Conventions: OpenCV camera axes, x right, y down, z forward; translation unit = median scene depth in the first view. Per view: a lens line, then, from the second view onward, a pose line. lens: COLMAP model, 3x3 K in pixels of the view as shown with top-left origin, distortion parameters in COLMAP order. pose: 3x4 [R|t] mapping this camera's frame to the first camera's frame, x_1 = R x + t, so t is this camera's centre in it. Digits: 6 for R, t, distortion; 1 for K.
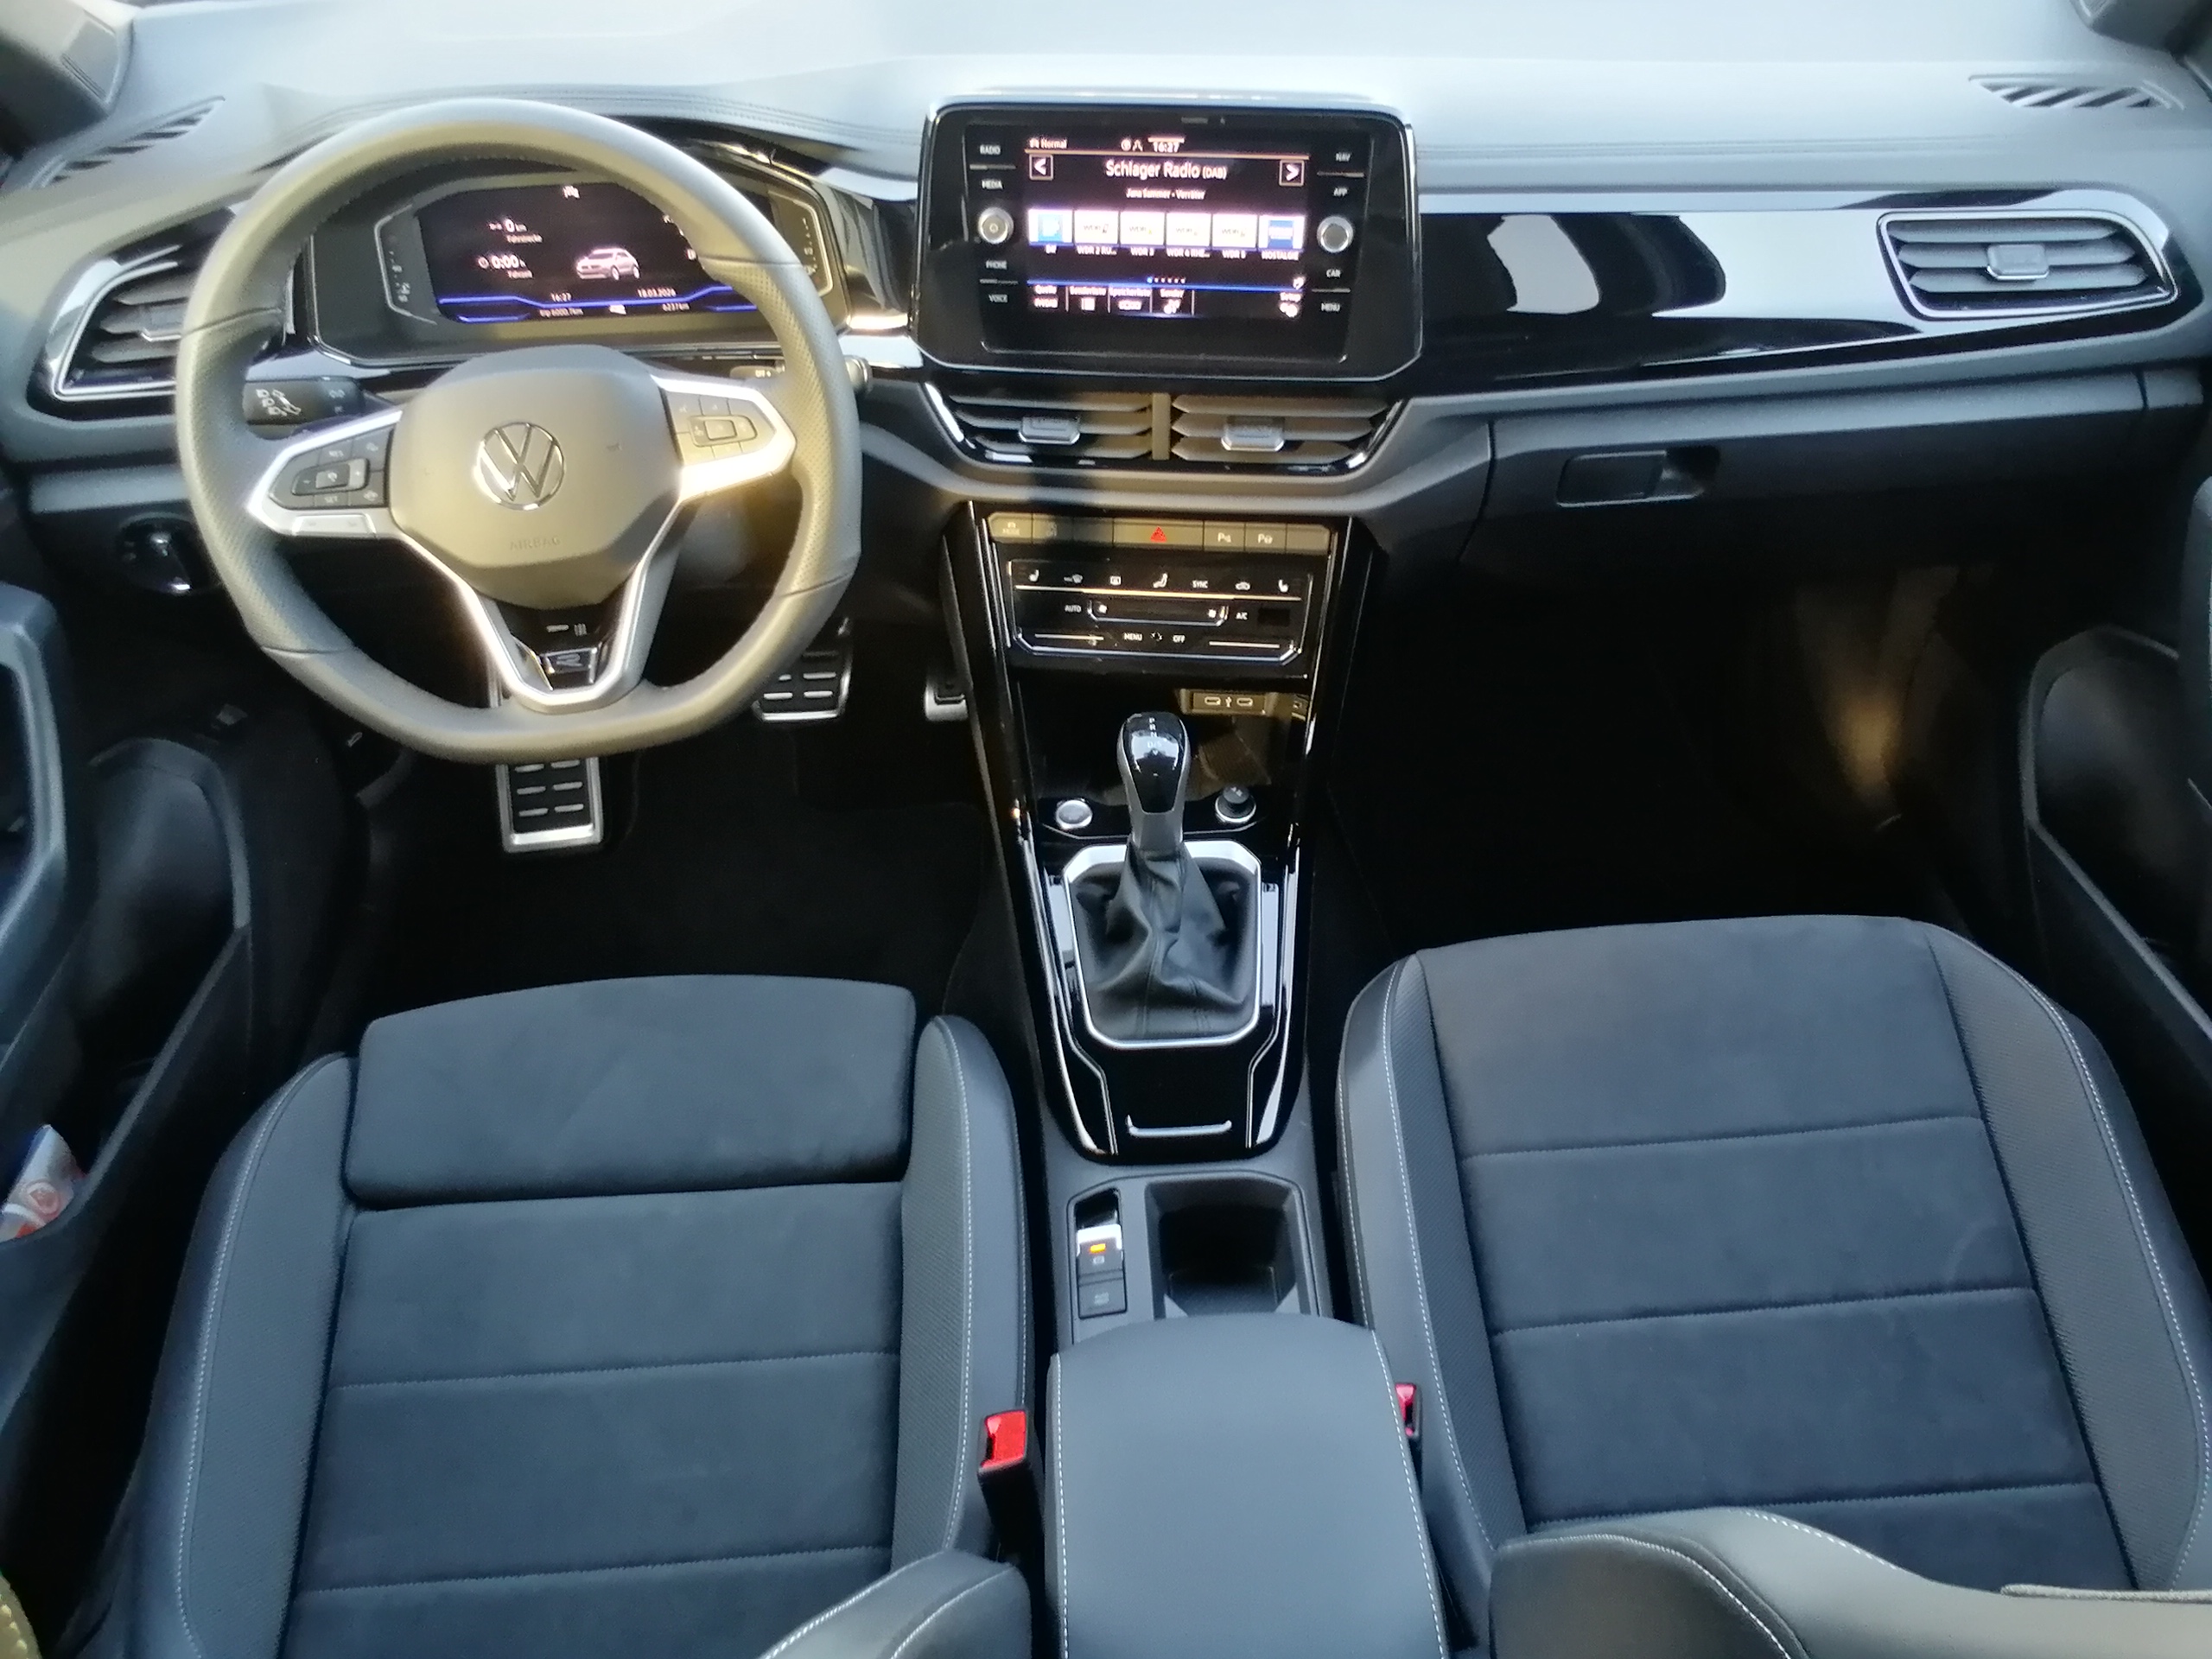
lens RADIAL K [[1767.5, 0, 1129.6], [0, 1767.5, 766.4], [0, 0, 1]] dist [-0.045025, 0.137624]
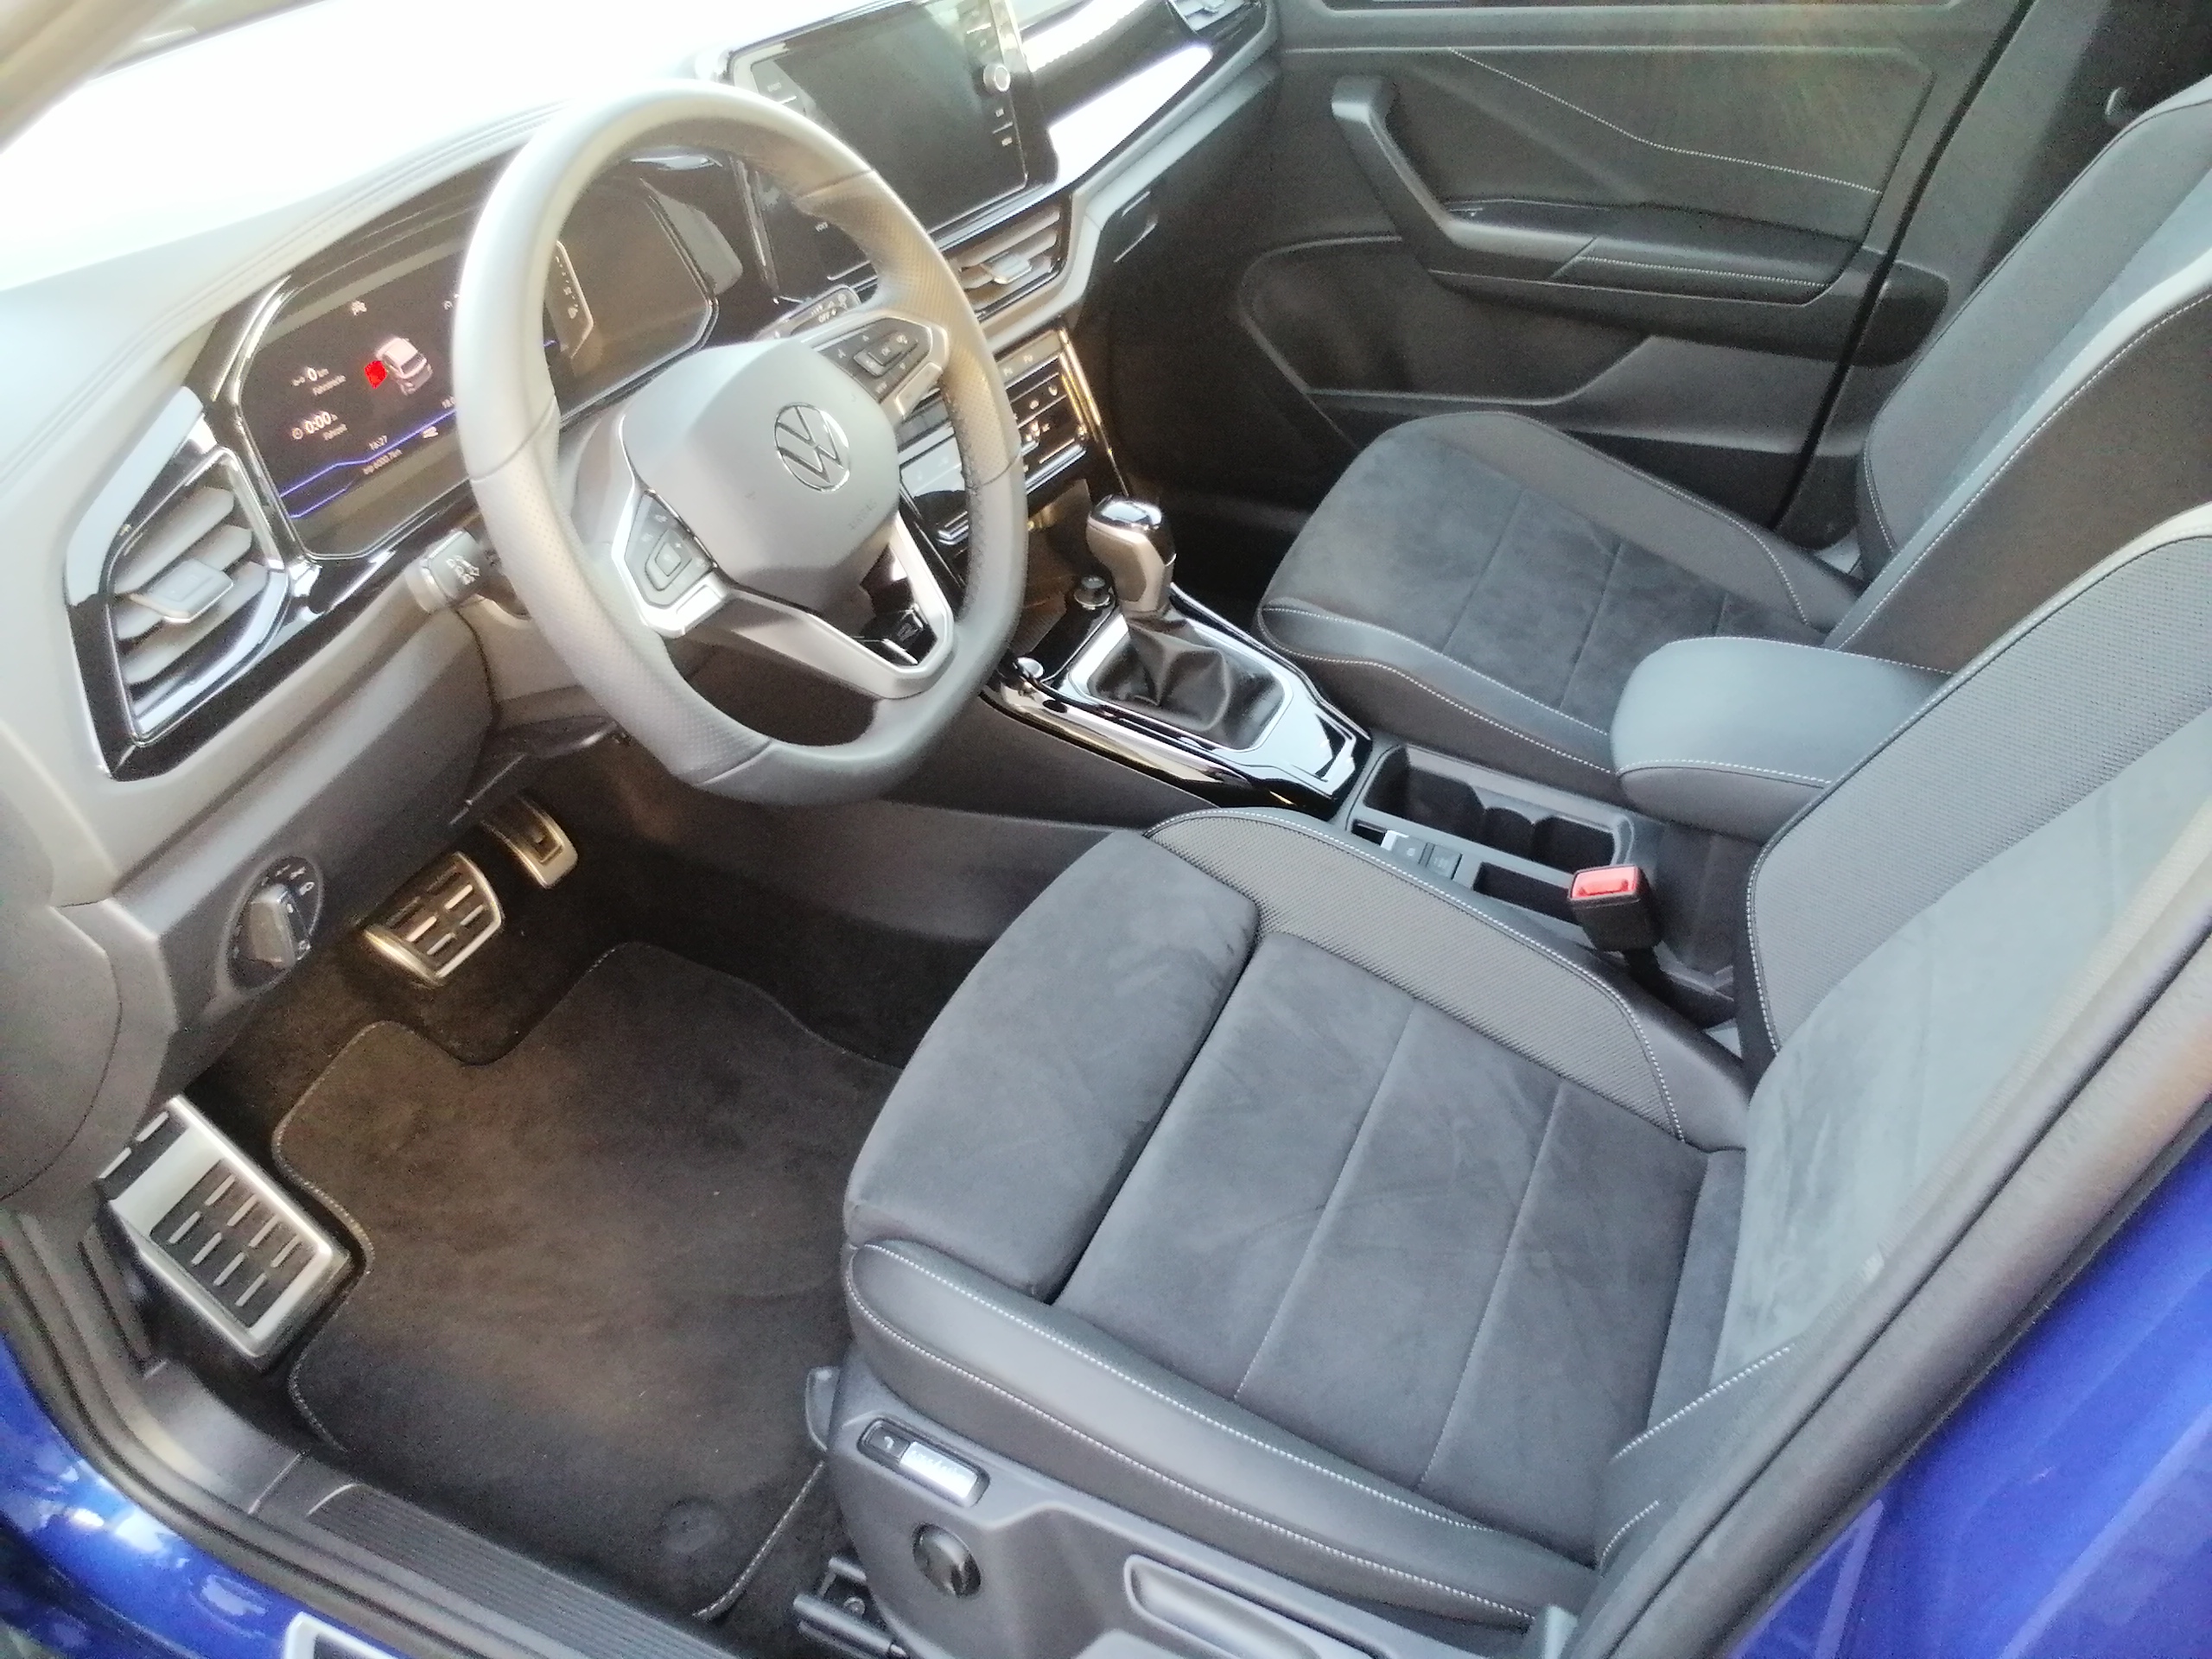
lens RADIAL K [[1767.5, 0, 1129.6], [0, 1767.5, 766.4], [0, 0, 1]] dist [-0.045025, 0.137624]
pose [[0.454886, -0.517877, 0.724488, -0.855144], [0.593446, 0.782852, 0.186988, -0.095167], [-0.664003, 0.344887, 0.663440, 0.277668]]
